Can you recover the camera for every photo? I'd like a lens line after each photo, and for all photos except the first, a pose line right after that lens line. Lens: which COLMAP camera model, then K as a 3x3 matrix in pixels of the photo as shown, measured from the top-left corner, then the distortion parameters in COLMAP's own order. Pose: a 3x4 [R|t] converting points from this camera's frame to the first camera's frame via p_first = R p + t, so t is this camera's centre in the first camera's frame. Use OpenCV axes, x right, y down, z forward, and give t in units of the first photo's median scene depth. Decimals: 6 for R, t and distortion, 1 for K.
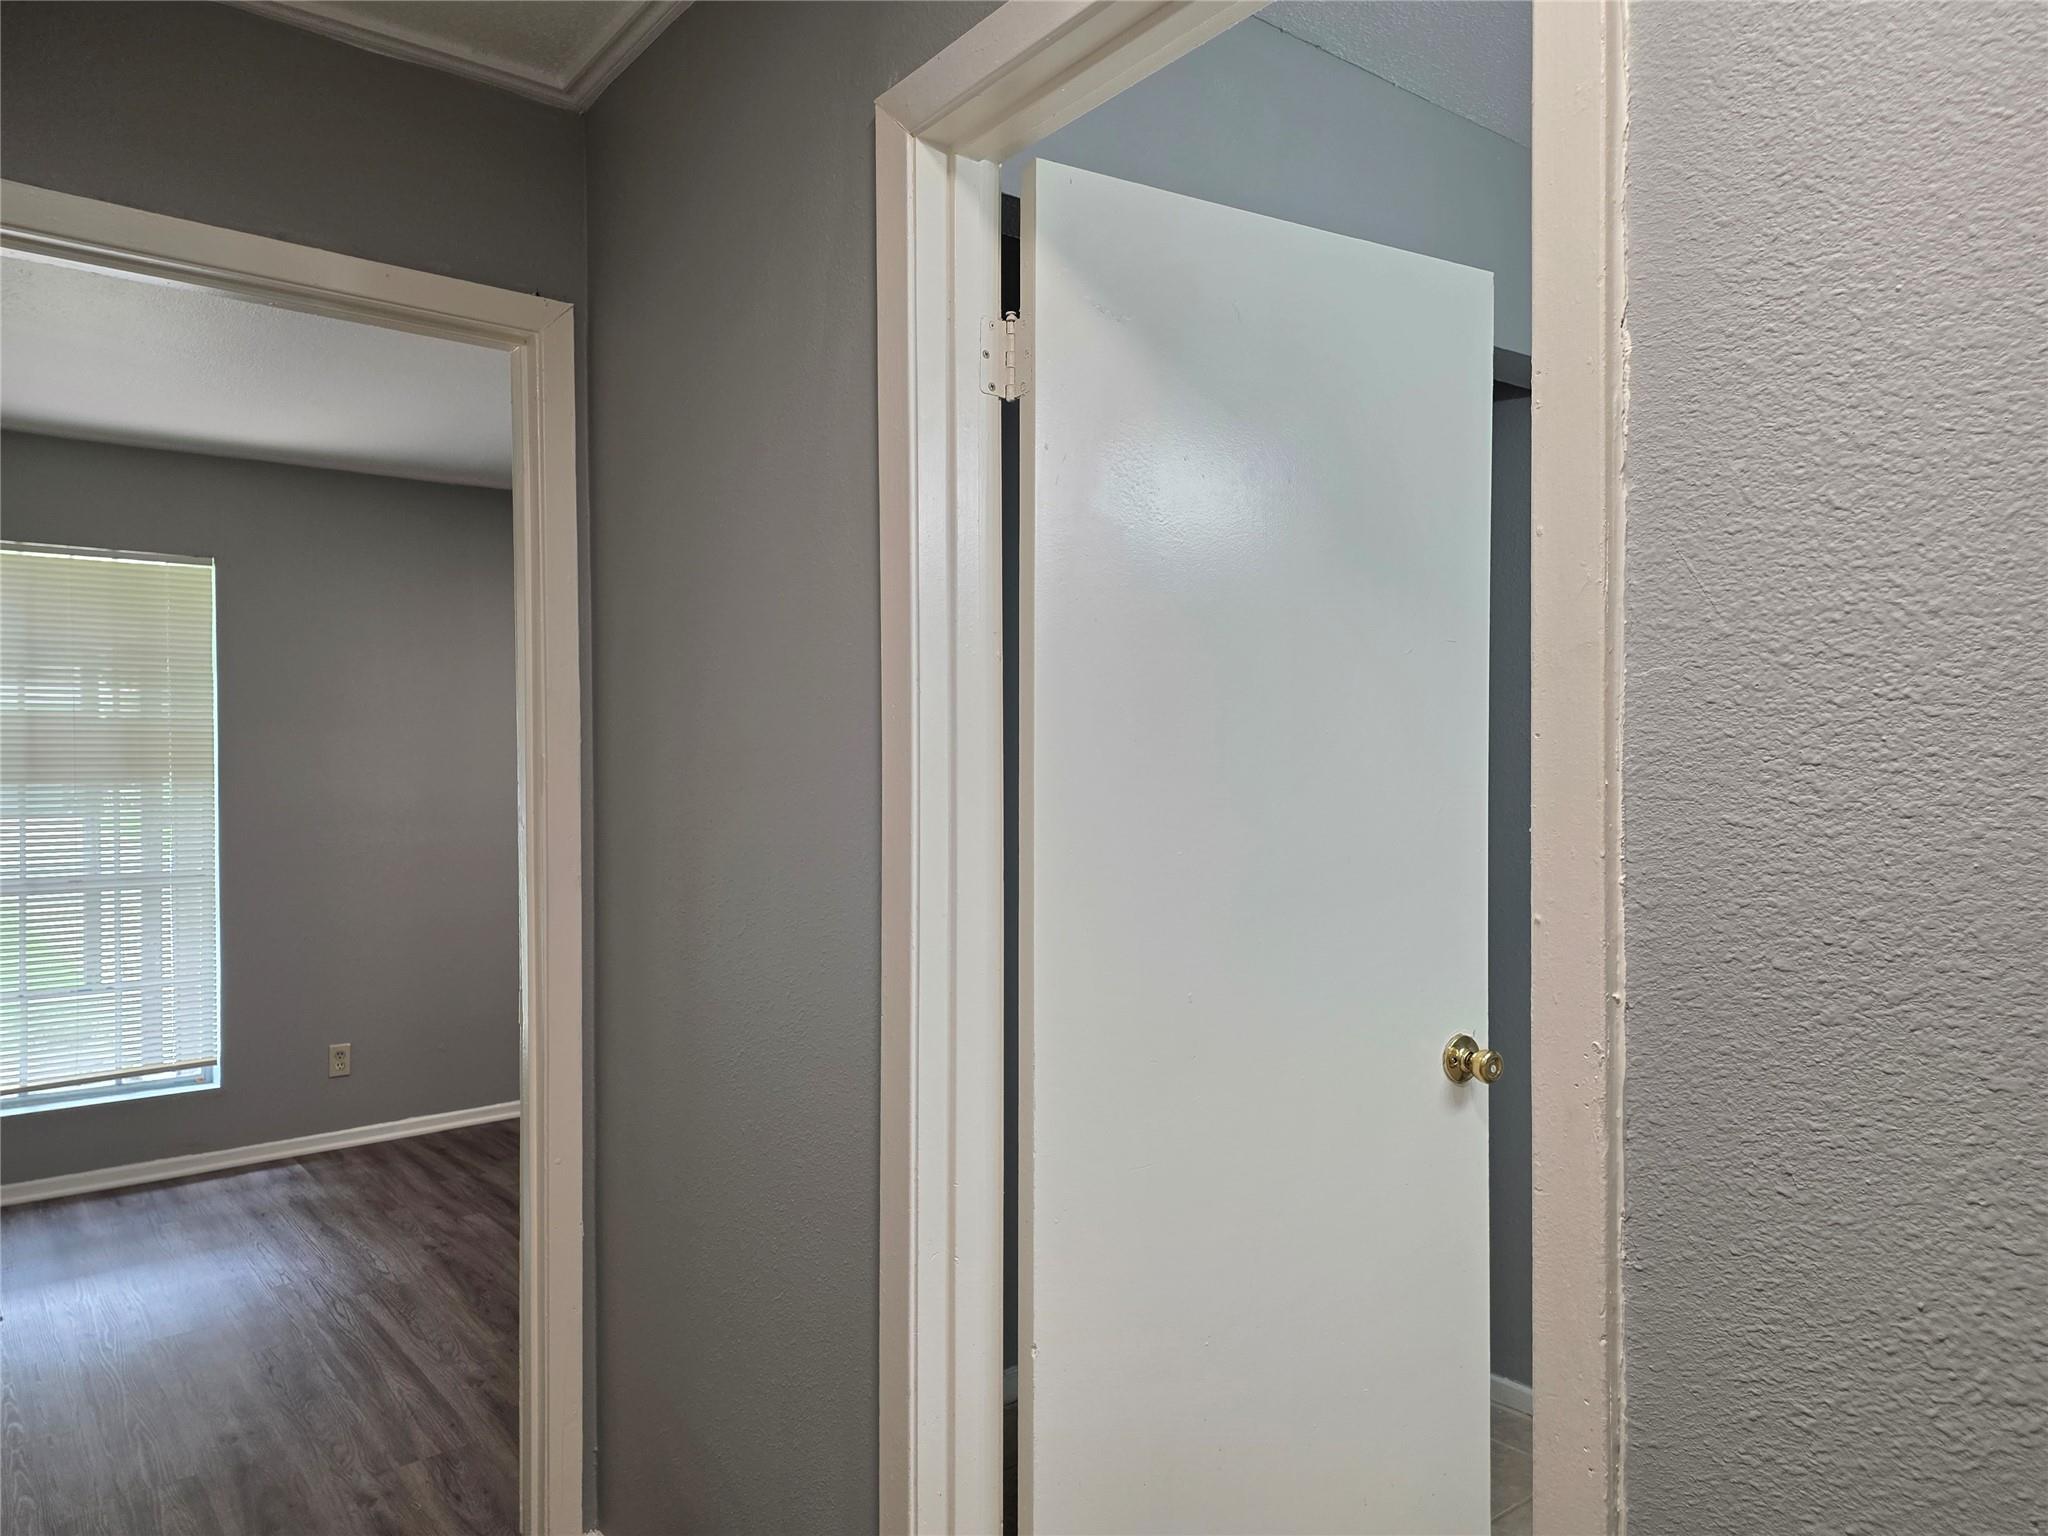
lens RADIAL K [[1388.7, 0, 1031.9], [0, 1388.7, 771.5], [0, 0, 1]] dist [0.022692, -0.015485]
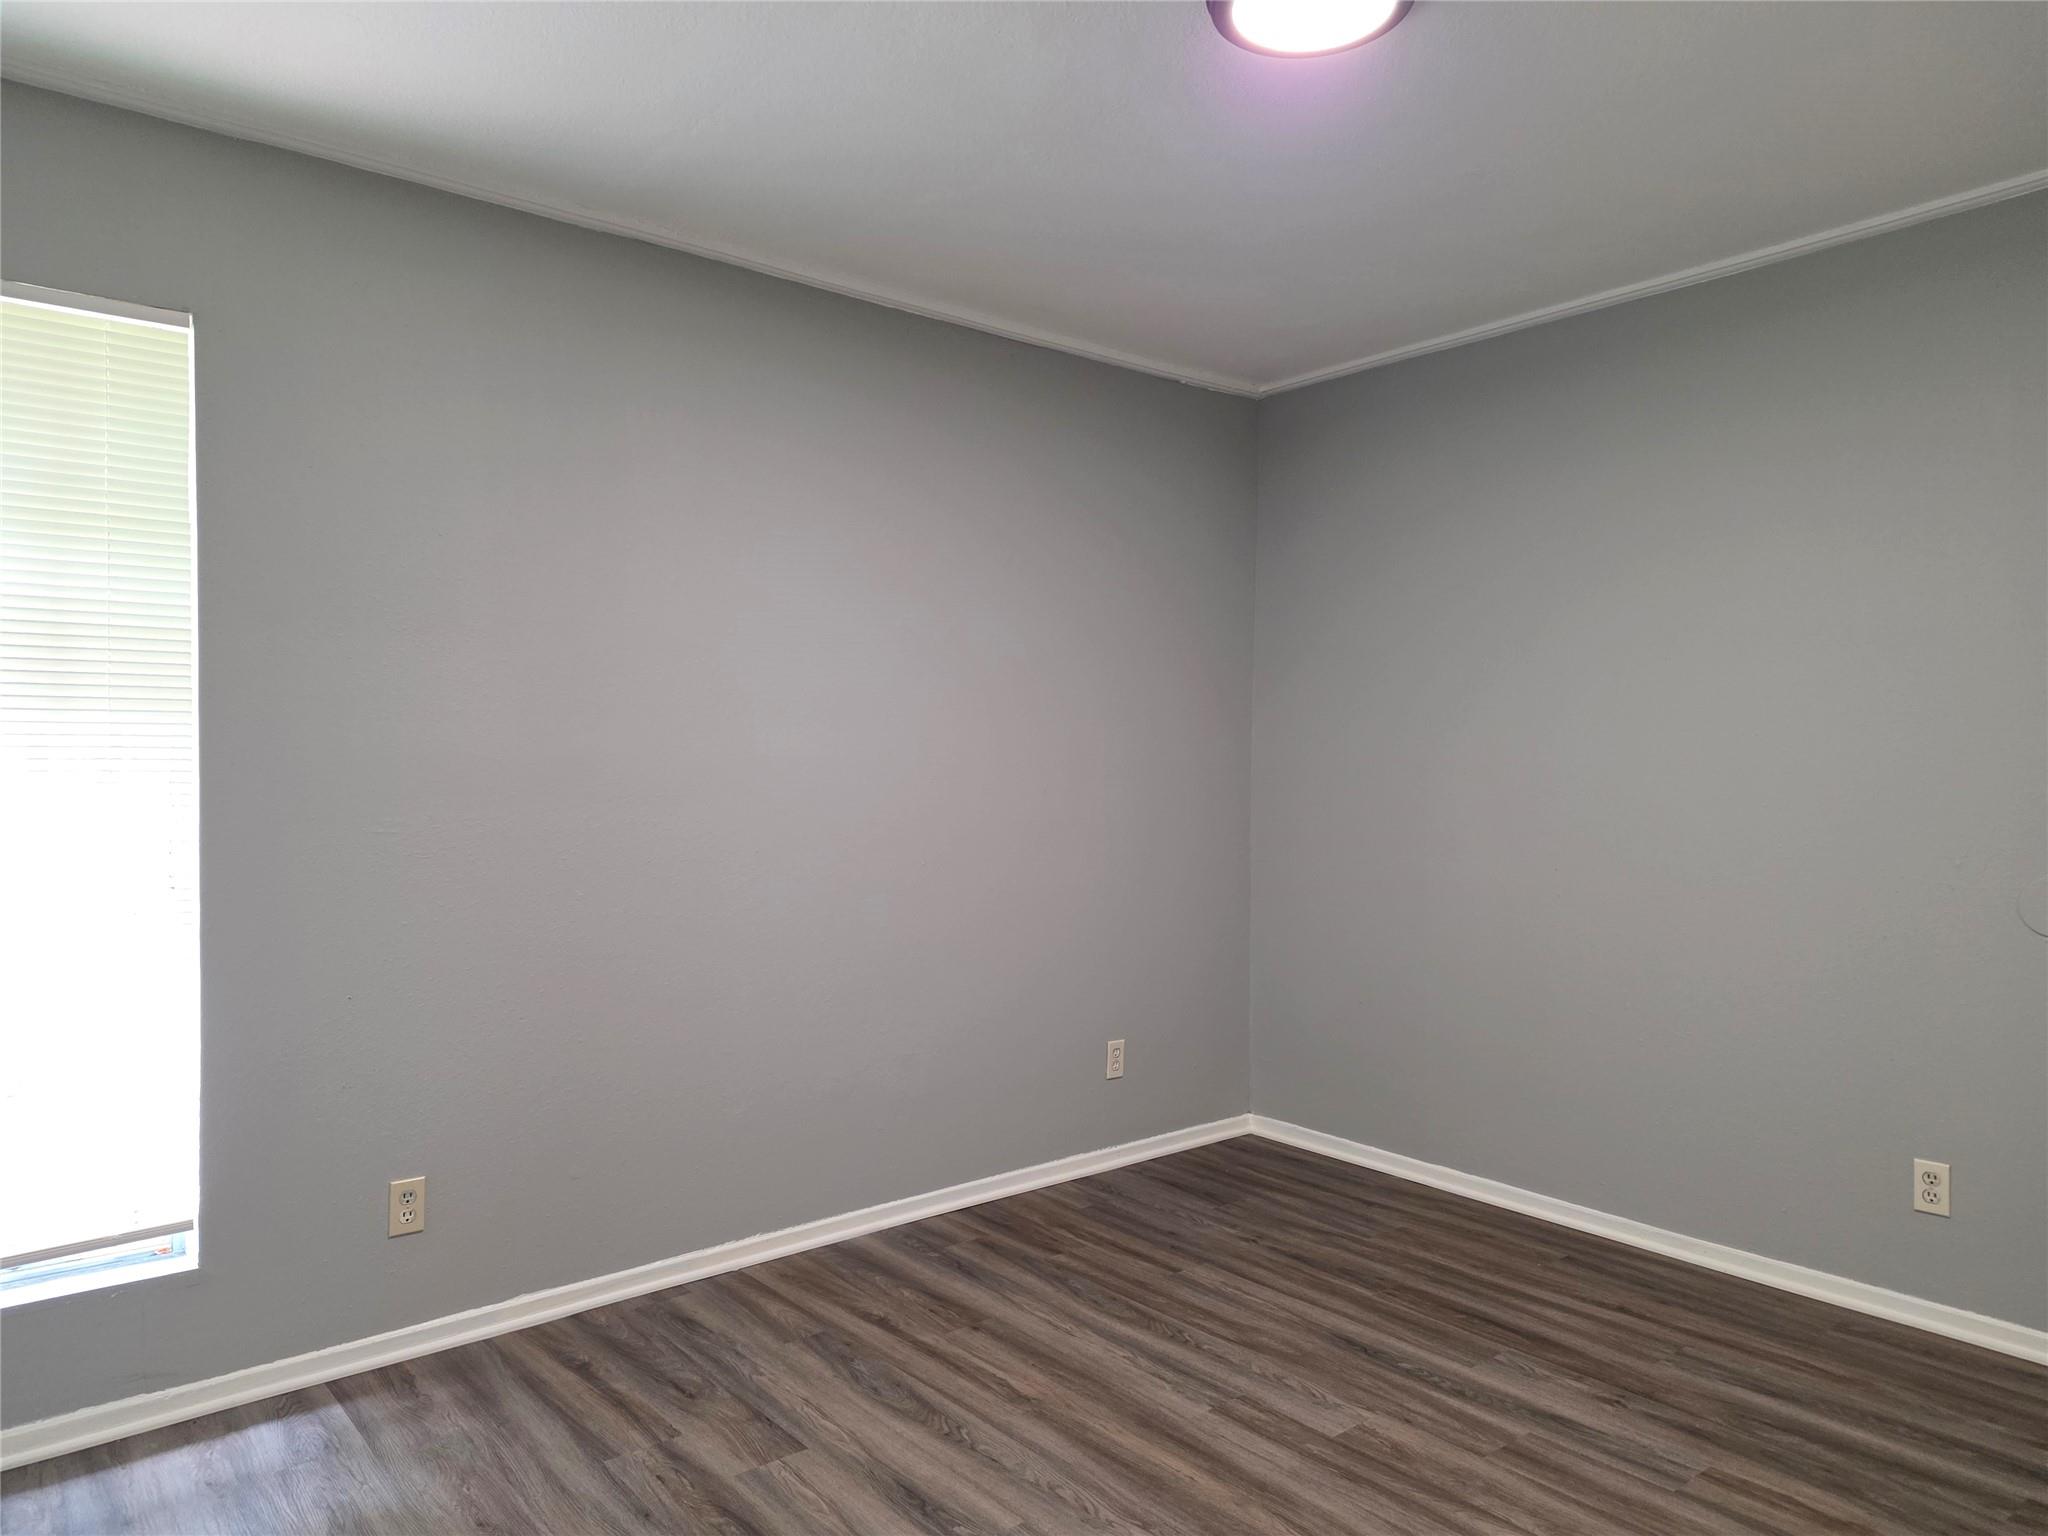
lens RADIAL K [[1388.7, 0, 1015.4], [0, 1388.7, 768.1], [0, 0, 1]] dist [0.022692, -0.015485]
pose [[0.999870, 0.015727, 0.003648, -0.261546], [-0.015788, 0.999729, 0.017125, 0.014040], [-0.003378, -0.017180, 0.999847, 0.447700]]
